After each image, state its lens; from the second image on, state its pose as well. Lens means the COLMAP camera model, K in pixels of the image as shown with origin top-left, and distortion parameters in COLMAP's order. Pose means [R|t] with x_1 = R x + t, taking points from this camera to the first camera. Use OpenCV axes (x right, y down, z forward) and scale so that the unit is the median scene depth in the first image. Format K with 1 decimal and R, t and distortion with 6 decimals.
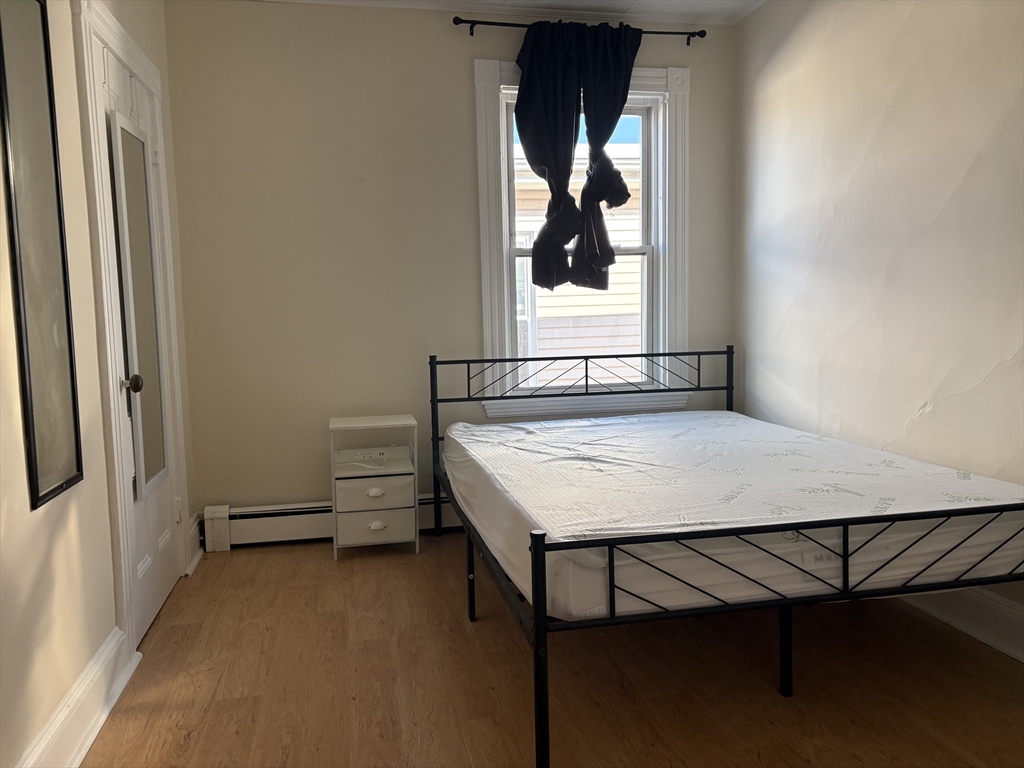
lens RADIAL K [[786.5, 0, 510.9], [0, 786.5, 383.8], [0, 0, 1]] dist [0.036976, -0.024218]
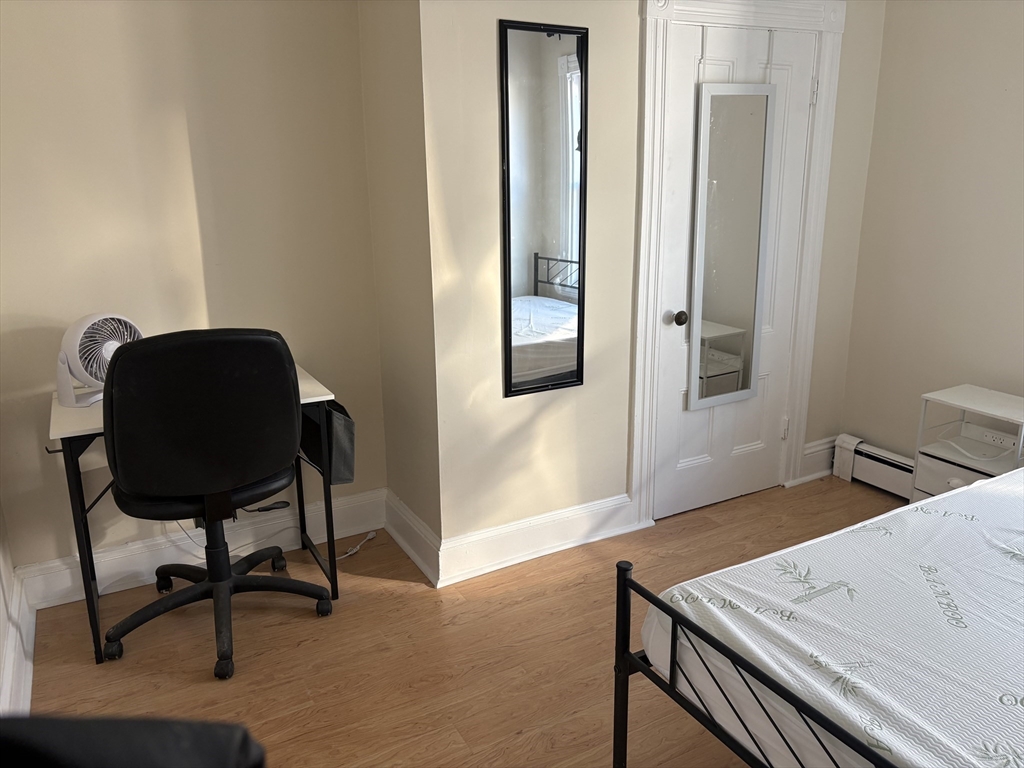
lens RADIAL K [[786.5, 0, 511.3], [0, 786.5, 380.8], [0, 0, 1]] dist [0.036976, -0.024218]
pose [[0.290591, 0.276126, -0.916139, 0.476129], [-0.089752, 0.961101, 0.261209, -0.162448], [0.952629, 0.006320, 0.304070, 0.308266]]
